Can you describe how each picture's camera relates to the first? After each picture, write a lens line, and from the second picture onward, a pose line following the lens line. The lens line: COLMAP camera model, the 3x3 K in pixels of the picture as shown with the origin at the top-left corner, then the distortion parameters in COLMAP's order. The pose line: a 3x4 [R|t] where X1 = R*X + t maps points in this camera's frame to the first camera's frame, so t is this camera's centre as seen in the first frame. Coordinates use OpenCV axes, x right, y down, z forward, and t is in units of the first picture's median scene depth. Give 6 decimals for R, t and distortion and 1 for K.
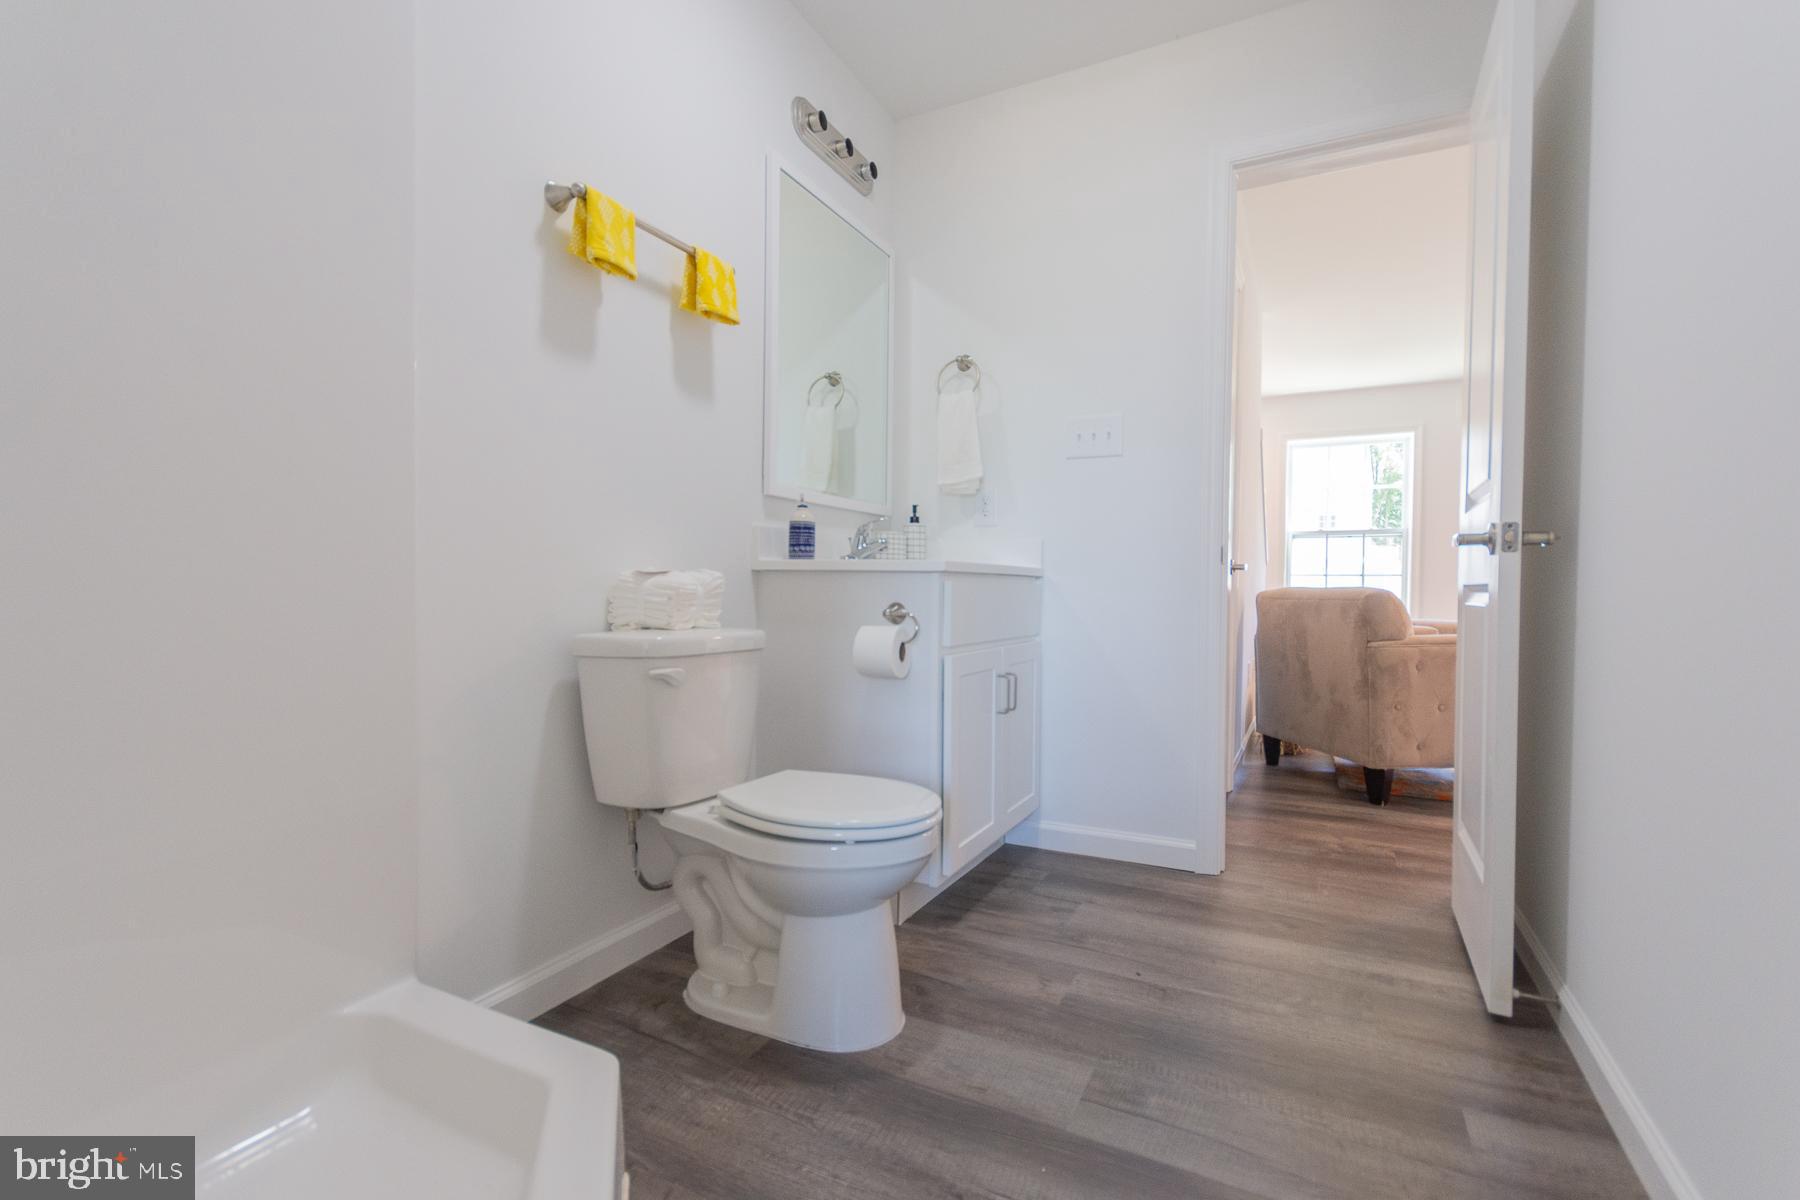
lens RADIAL K [[798.7, 0, 906.0], [0, 798.7, 603.8], [0, 0, 1]] dist [0.000454, 0.000027]
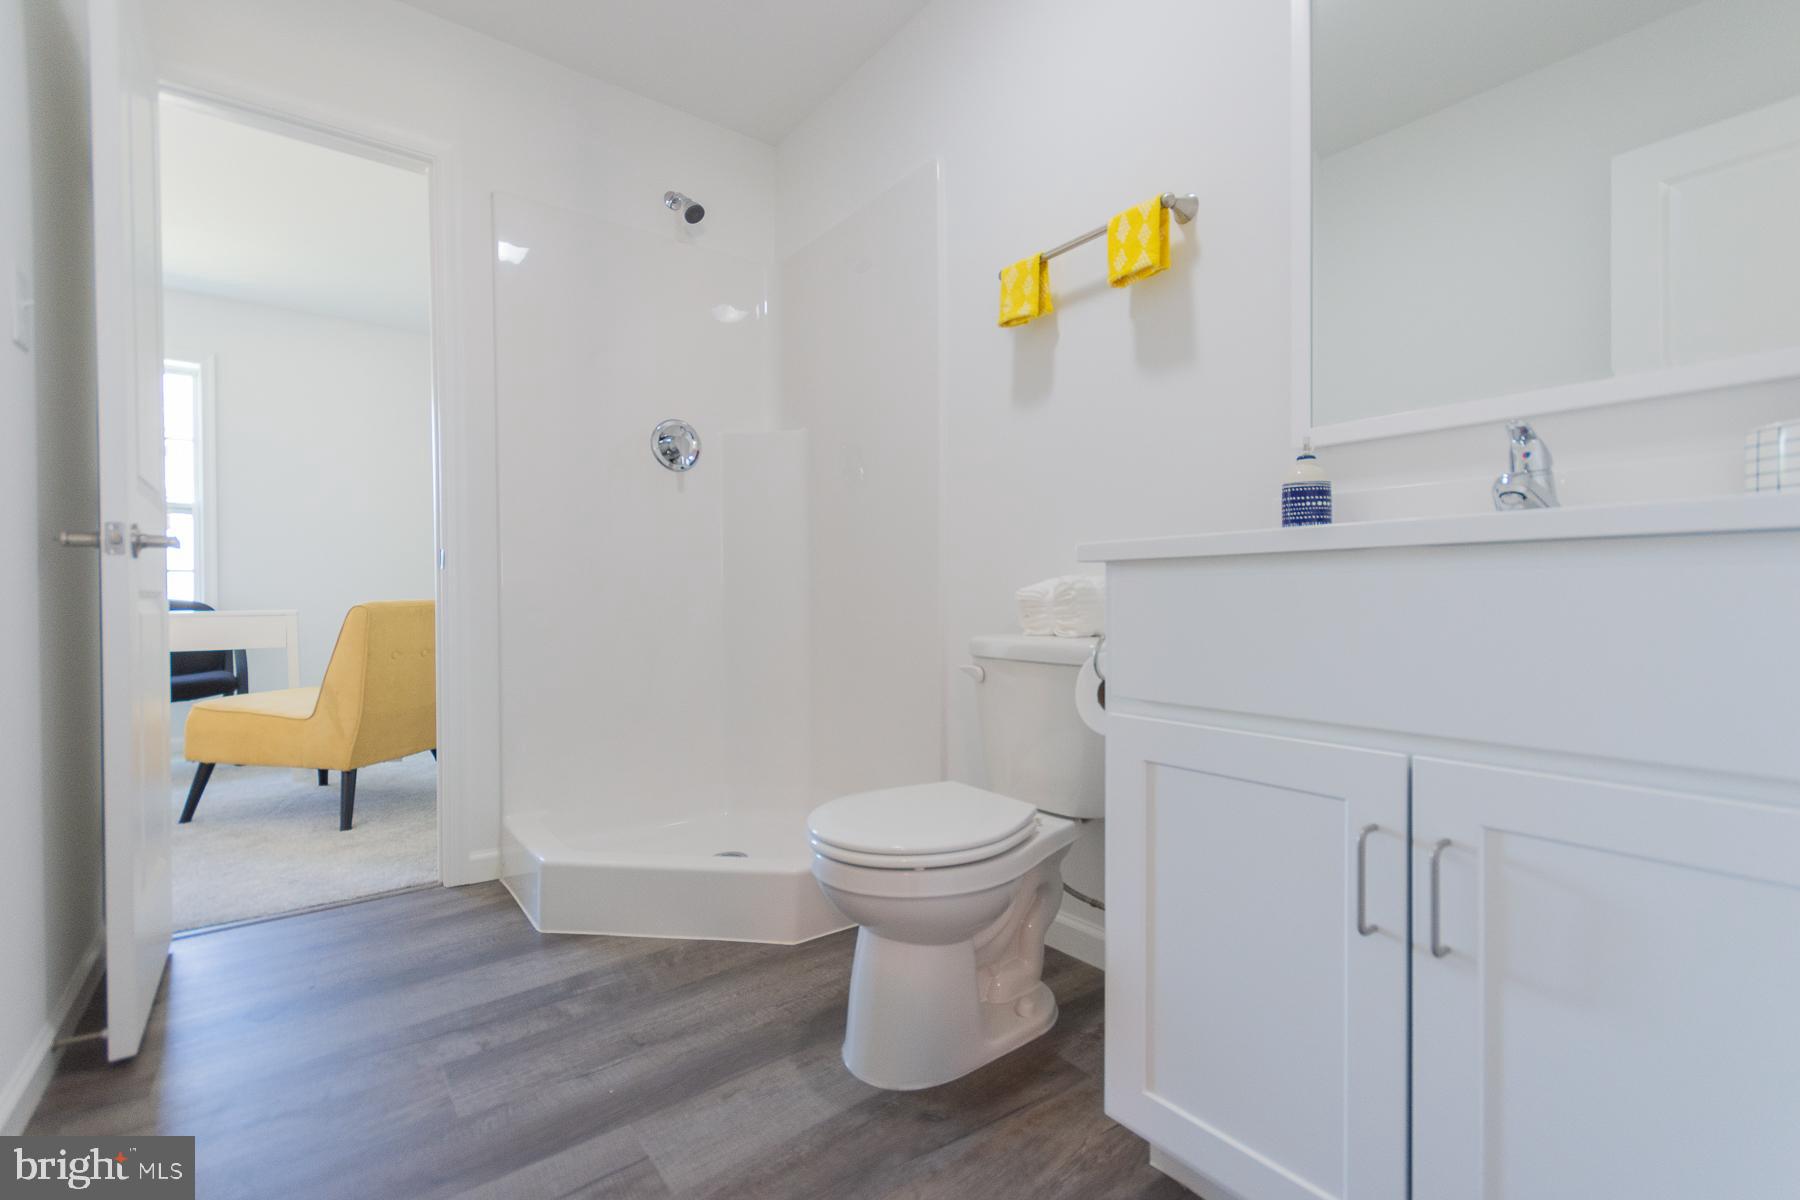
lens RADIAL K [[798.7, 0, 906.0], [0, 798.7, 603.8], [0, 0, 1]] dist [0.000454, 0.000027]
pose [[-0.430504, -0.003029, -0.902583, 0.606614], [-0.018380, 0.999816, 0.005412, -0.009331], [0.902401, 0.018919, -0.430481, 1.093365]]
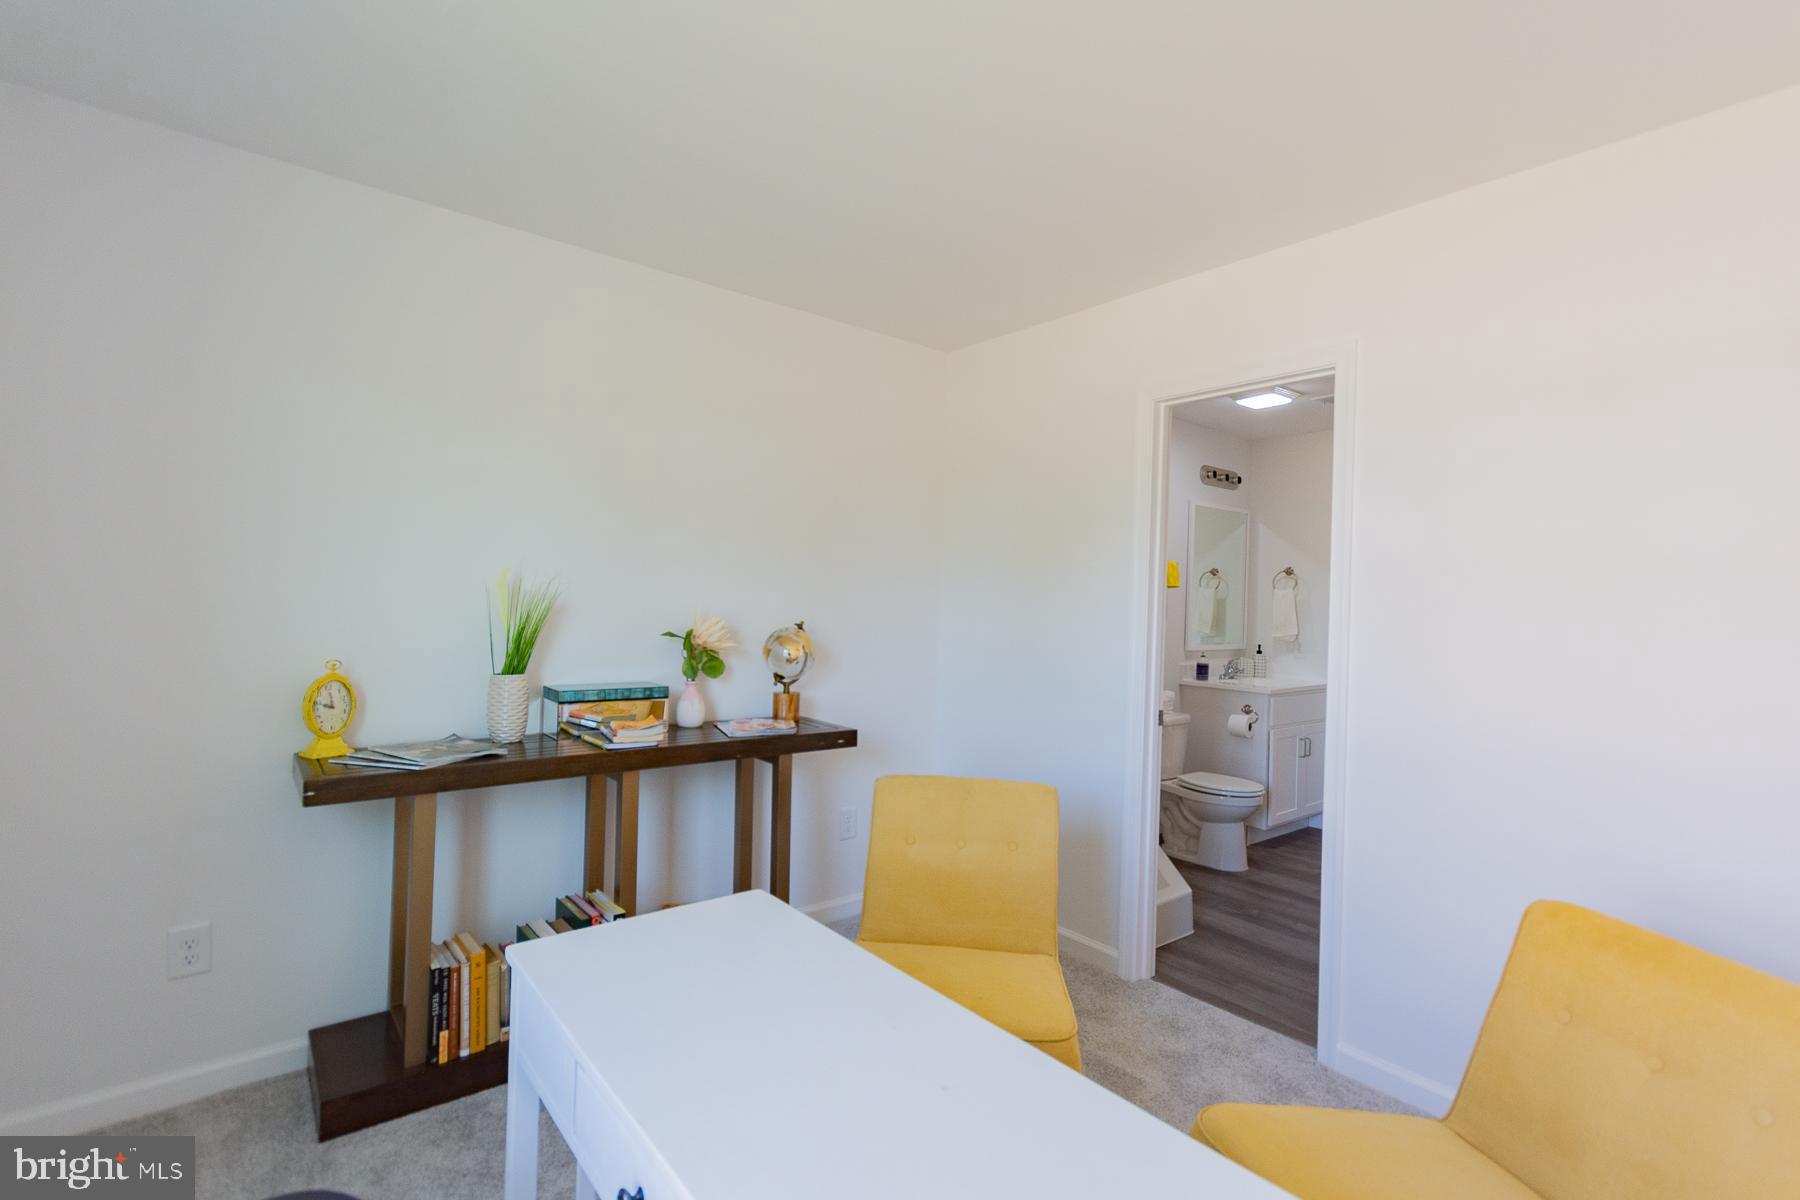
lens RADIAL K [[798.7, 0, 906.0], [0, 798.7, 603.8], [0, 0, 1]] dist [0.000454, 0.000027]
pose [[0.912928, 0.015946, -0.407810, 0.023537], [-0.025684, 0.999500, -0.018416, -0.229303], [0.407313, 0.027287, 0.912881, -1.540739]]
